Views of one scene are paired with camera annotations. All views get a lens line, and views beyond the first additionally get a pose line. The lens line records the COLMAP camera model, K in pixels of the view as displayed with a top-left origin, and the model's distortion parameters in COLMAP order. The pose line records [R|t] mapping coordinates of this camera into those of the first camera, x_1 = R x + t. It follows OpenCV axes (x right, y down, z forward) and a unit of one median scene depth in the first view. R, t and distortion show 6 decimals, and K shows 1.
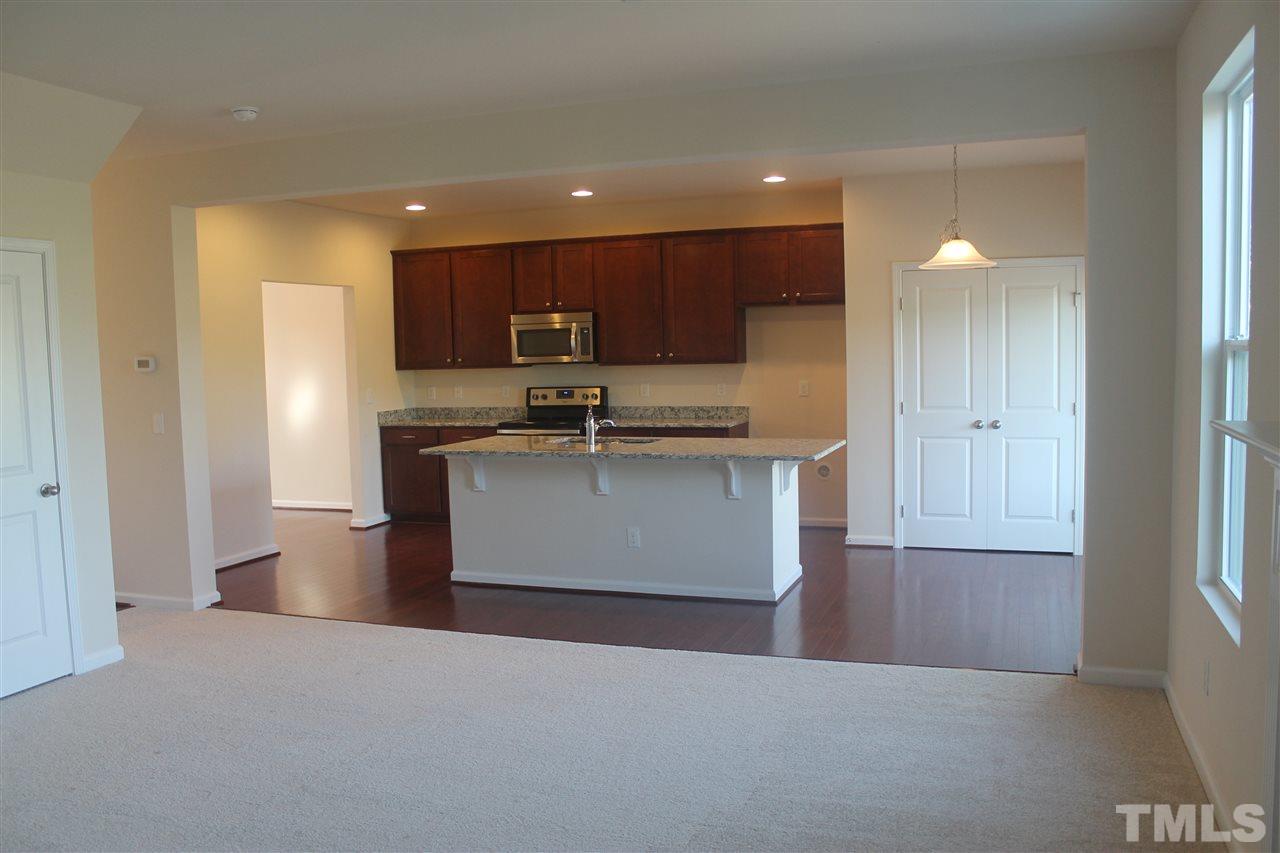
lens RADIAL K [[1071.1, 0, 637.5], [0, 1071.1, 425.0], [0, 0, 1]] dist [-0.112608, 0.032674]
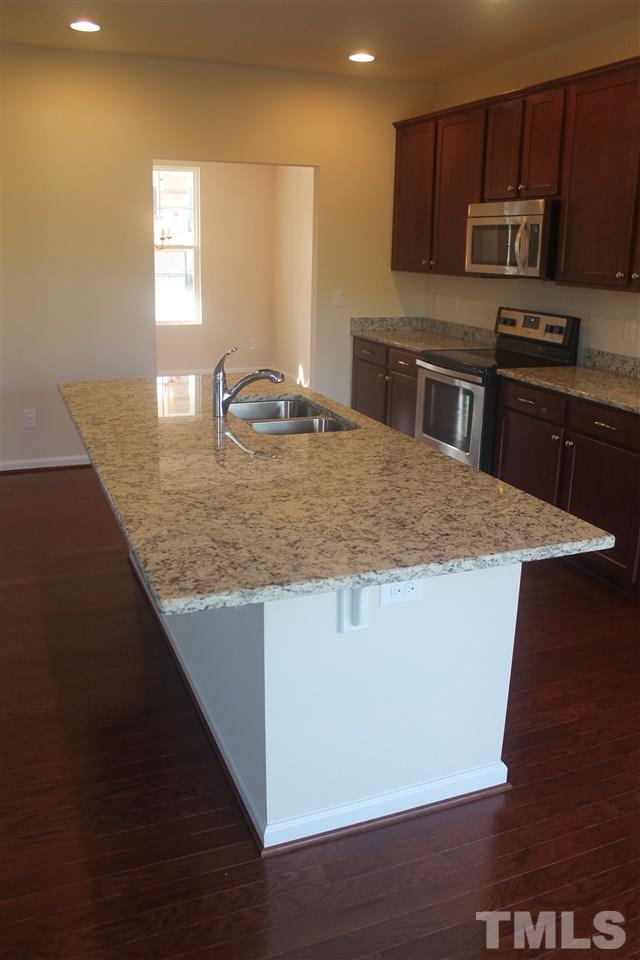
lens RADIAL K [[803.3, 0, 322.3], [0, 803.3, 480.5], [0, 0, 1]] dist [-0.112608, 0.032674]
pose [[0.681624, 0.244572, -0.689618, 0.223362], [-0.091429, 0.963566, 0.251358, -0.047020], [0.725968, -0.108281, 0.679151, 0.538698]]
